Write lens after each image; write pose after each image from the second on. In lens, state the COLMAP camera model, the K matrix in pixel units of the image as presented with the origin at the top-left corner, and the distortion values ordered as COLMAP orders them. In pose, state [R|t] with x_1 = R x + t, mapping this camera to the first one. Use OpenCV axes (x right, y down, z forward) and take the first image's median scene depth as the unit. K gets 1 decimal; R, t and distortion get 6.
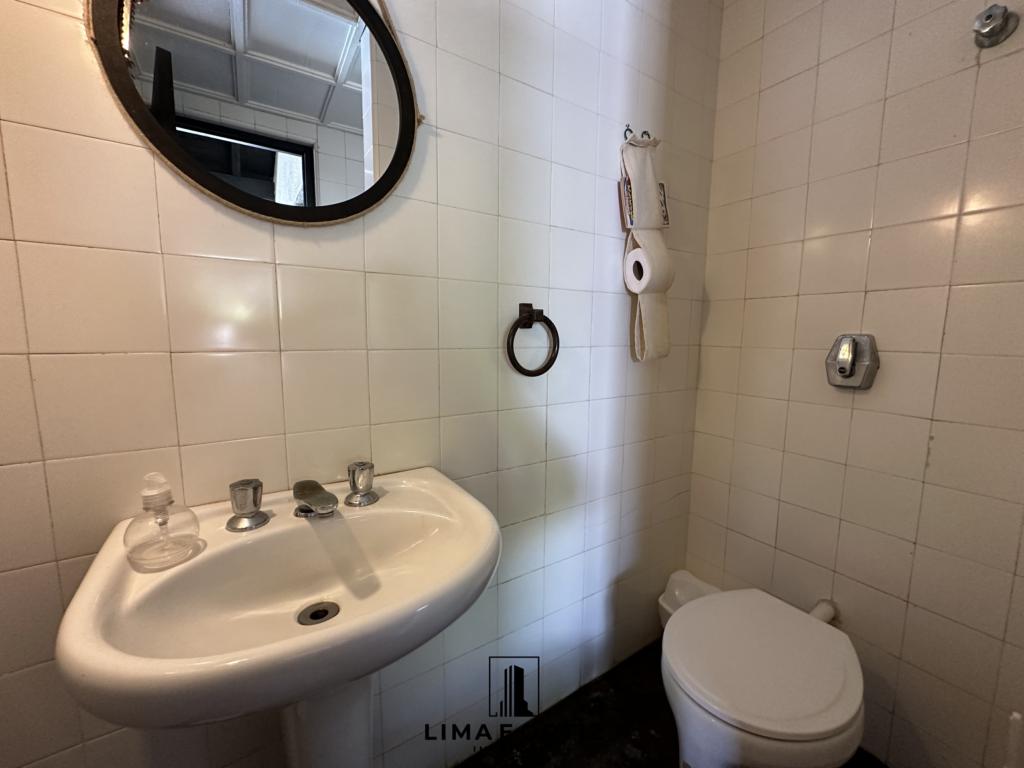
lens RADIAL K [[407.8, 0, 516.9], [0, 407.8, 379.2], [0, 0, 1]] dist [-0.005972, 0.001489]
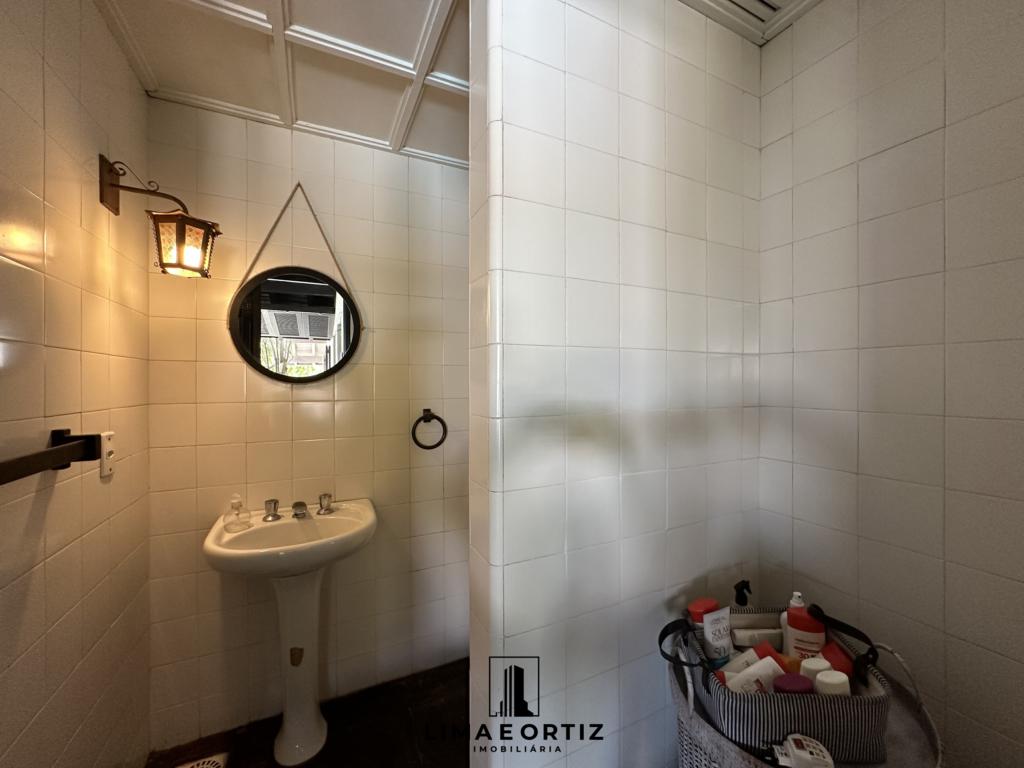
lens RADIAL K [[407.8, 0, 521.5], [0, 407.8, 383.2], [0, 0, 1]] dist [-0.005972, 0.001489]
pose [[0.993111, -0.009861, -0.116759, 0.962842], [-0.002788, 0.994182, -0.107678, -0.153806], [0.117142, 0.107262, 0.987306, -1.119575]]
